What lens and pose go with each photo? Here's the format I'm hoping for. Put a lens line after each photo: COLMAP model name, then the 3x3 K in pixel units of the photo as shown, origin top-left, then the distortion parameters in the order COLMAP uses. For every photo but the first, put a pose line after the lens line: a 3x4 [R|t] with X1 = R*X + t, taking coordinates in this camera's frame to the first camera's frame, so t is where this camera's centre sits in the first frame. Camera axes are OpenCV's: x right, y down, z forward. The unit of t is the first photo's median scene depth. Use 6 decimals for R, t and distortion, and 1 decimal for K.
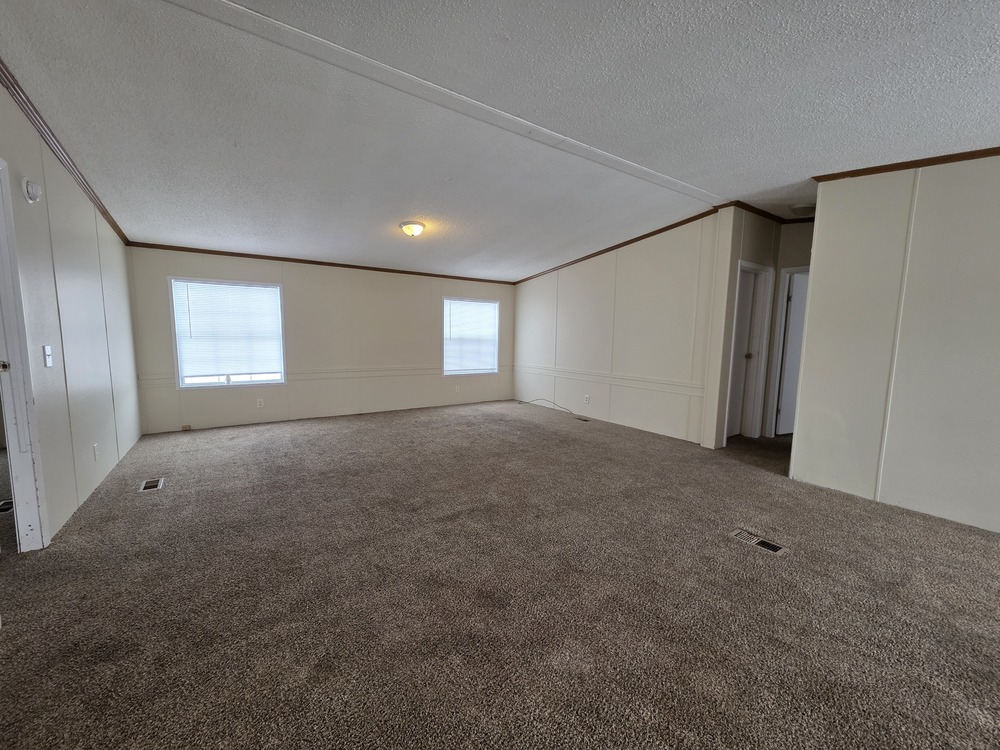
lens RADIAL K [[398.1, 0, 500.2], [0, 398.1, 381.9], [0, 0, 1]] dist [-0.000570, 0.000023]
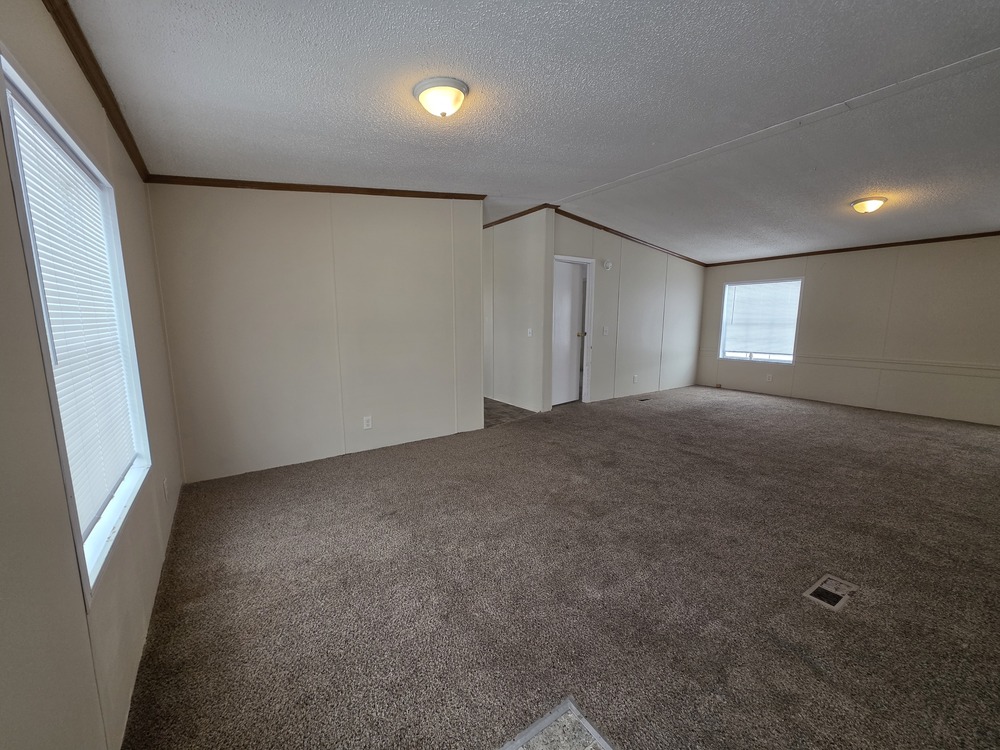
lens RADIAL K [[398.1, 0, 500.2], [0, 398.1, 381.9], [0, 0, 1]] dist [-0.000570, 0.000023]
pose [[0.018190, 0.146233, -0.989083, 0.713617], [-0.115274, 0.982957, 0.143207, -0.017137], [0.993167, 0.111410, 0.034736, 0.156797]]
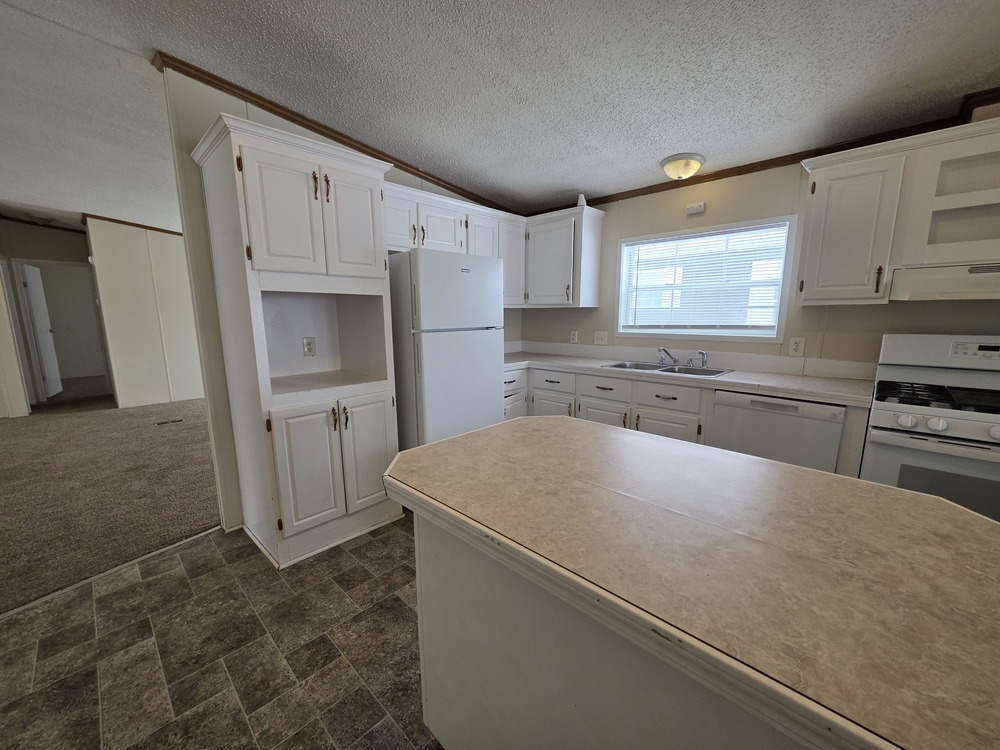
lens RADIAL K [[398.1, 0, 500.2], [0, 398.1, 381.9], [0, 0, 1]] dist [-0.000570, 0.000023]
pose [[-0.219810, -0.177161, 0.959321, -0.801182], [0.112040, 0.972280, 0.205226, -0.006349], [-0.969087, 0.152593, -0.193868, -0.117383]]
